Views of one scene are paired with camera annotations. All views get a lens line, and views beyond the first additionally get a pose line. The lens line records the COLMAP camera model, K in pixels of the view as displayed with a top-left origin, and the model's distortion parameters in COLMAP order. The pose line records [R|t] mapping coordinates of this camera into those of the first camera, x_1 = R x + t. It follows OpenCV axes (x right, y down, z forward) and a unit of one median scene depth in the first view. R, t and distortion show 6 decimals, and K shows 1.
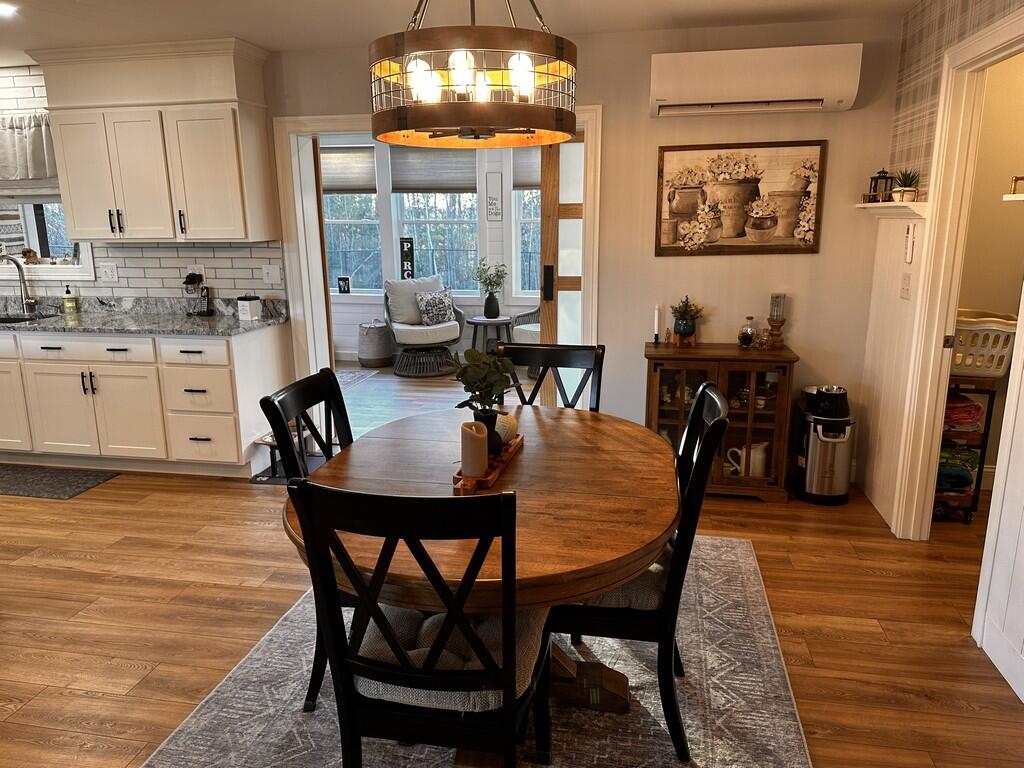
lens RADIAL K [[720.6, 0, 512.0], [0, 720.6, 384.0], [0, 0, 1]] dist [0.062827, -0.081997]
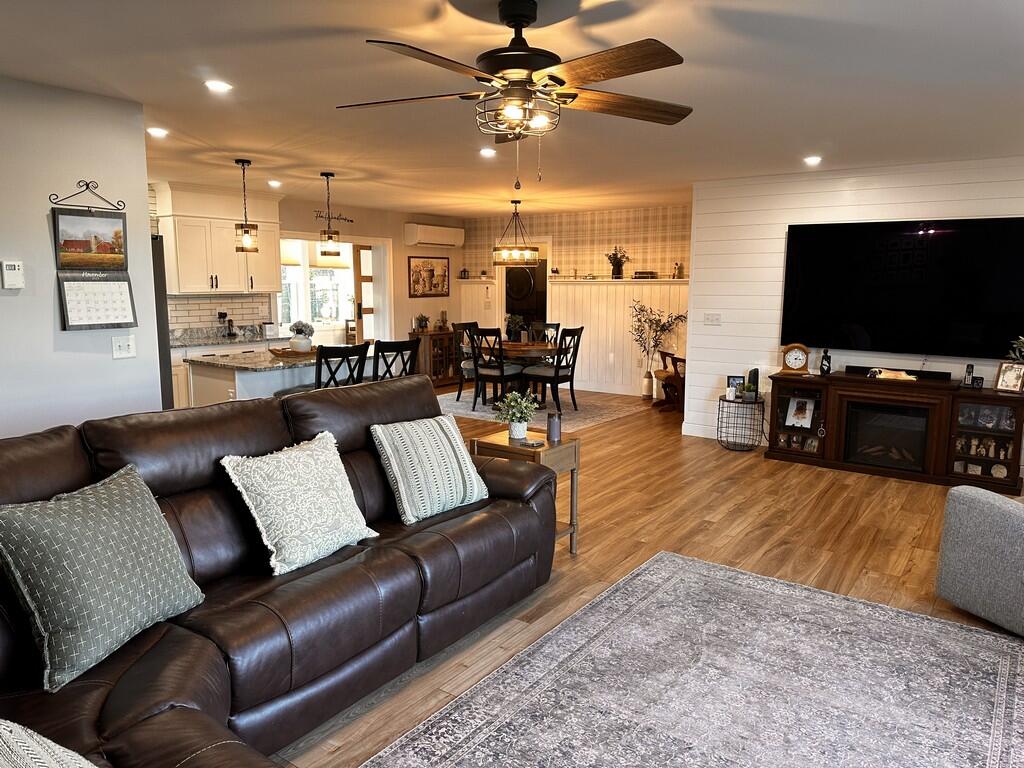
lens RADIAL K [[709.3, 0, 518.2], [0, 709.3, 380.2], [0, 0, 1]] dist [0.177398, -0.314635]
pose [[0.417765, -0.116406, 0.901067, -1.788529], [0.195049, 0.980126, 0.036188, 0.083383], [-0.887371, 0.160634, 0.432167, -0.346252]]
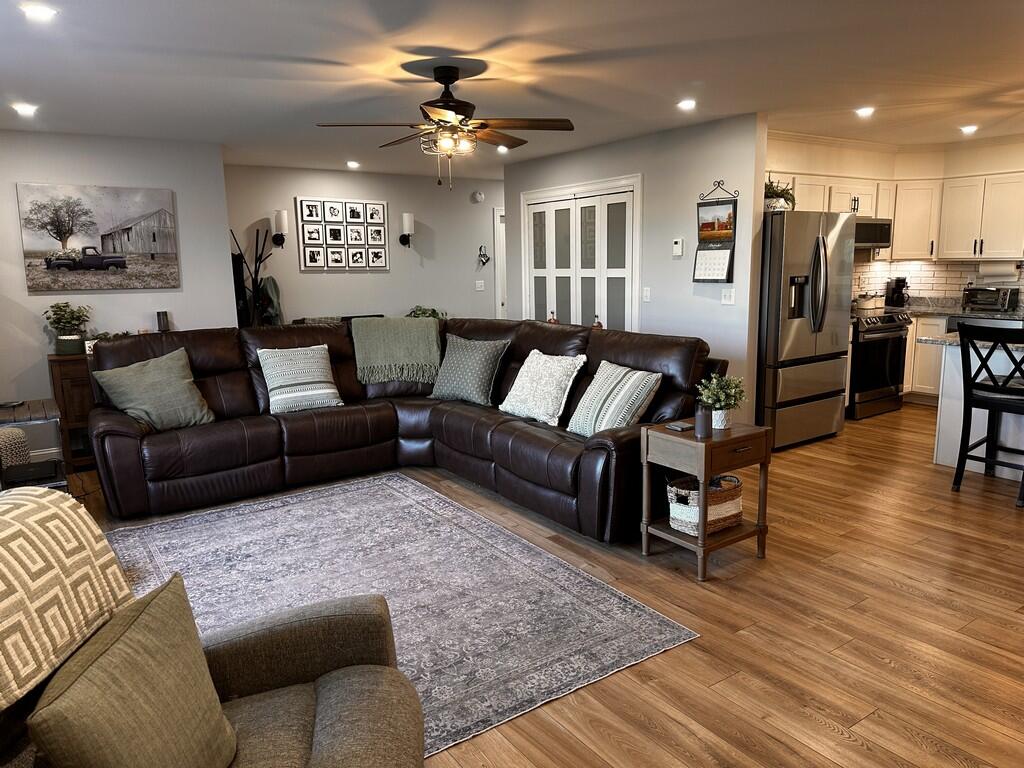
lens RADIAL K [[720.6, 0, 512.0], [0, 720.6, 384.0], [0, 0, 1]] dist [0.062827, -0.081997]
pose [[0.712843, 0.117520, -0.691408, -0.582642], [-0.142972, 0.989508, 0.020784, 0.157243], [0.686596, 0.084036, 0.722166, -0.683956]]
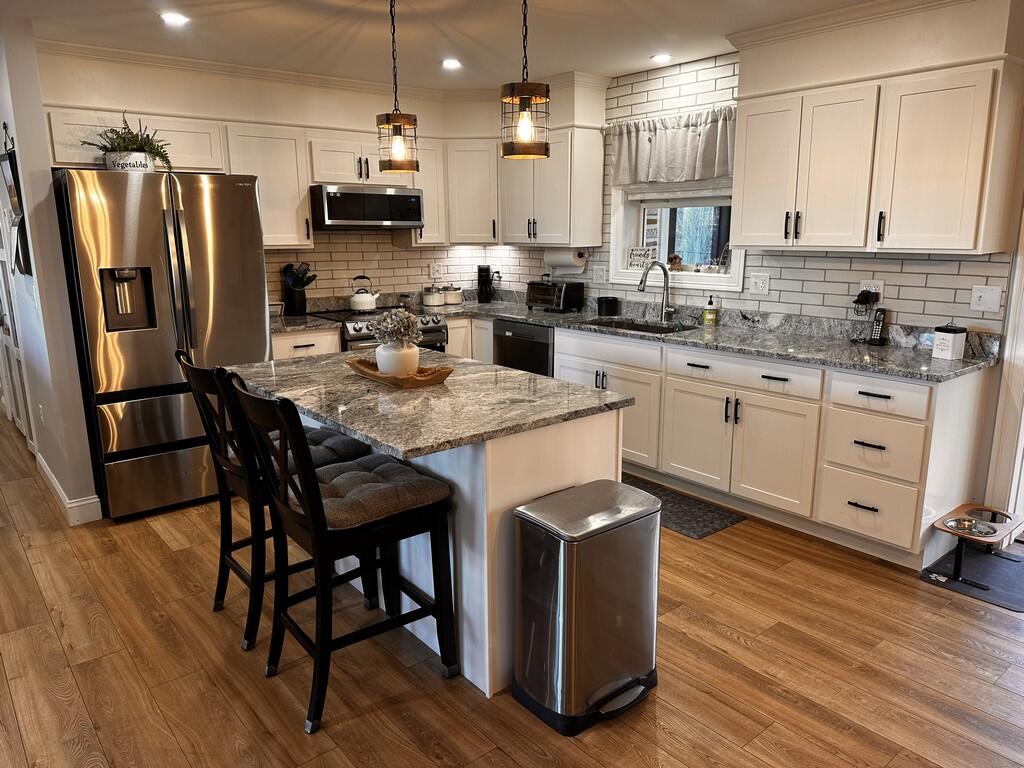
lens RADIAL K [[716.7, 0, 511.1], [0, 716.7, 379.1], [0, 0, 1]] dist [0.108336, -0.159043]
pose [[0.767898, 0.135545, -0.626067, -0.236786], [-0.142302, 0.989031, 0.039588, -0.033870], [0.624566, 0.058691, 0.778764, 0.148073]]
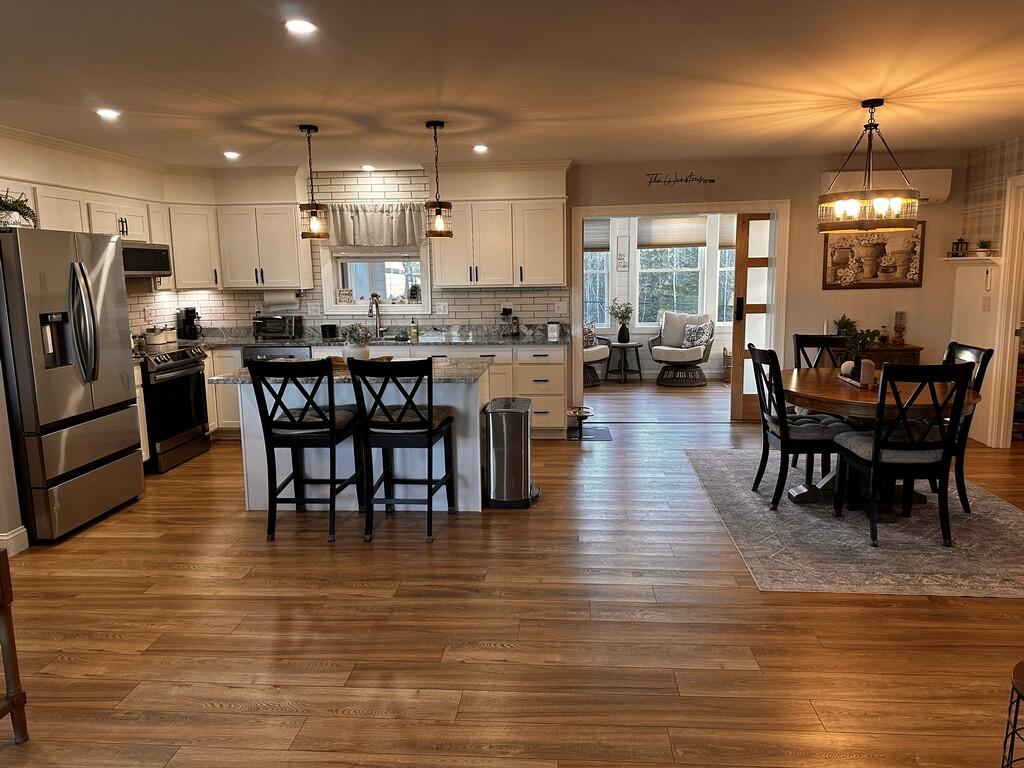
lens RADIAL K [[716.7, 0, 511.1], [0, 716.7, 379.1], [0, 0, 1]] dist [0.108336, -0.159043]
pose [[0.994504, -0.023572, 0.102012, -0.611679], [0.031219, 0.996768, -0.074019, 0.109600], [-0.099938, 0.076796, 0.992026, -0.480436]]
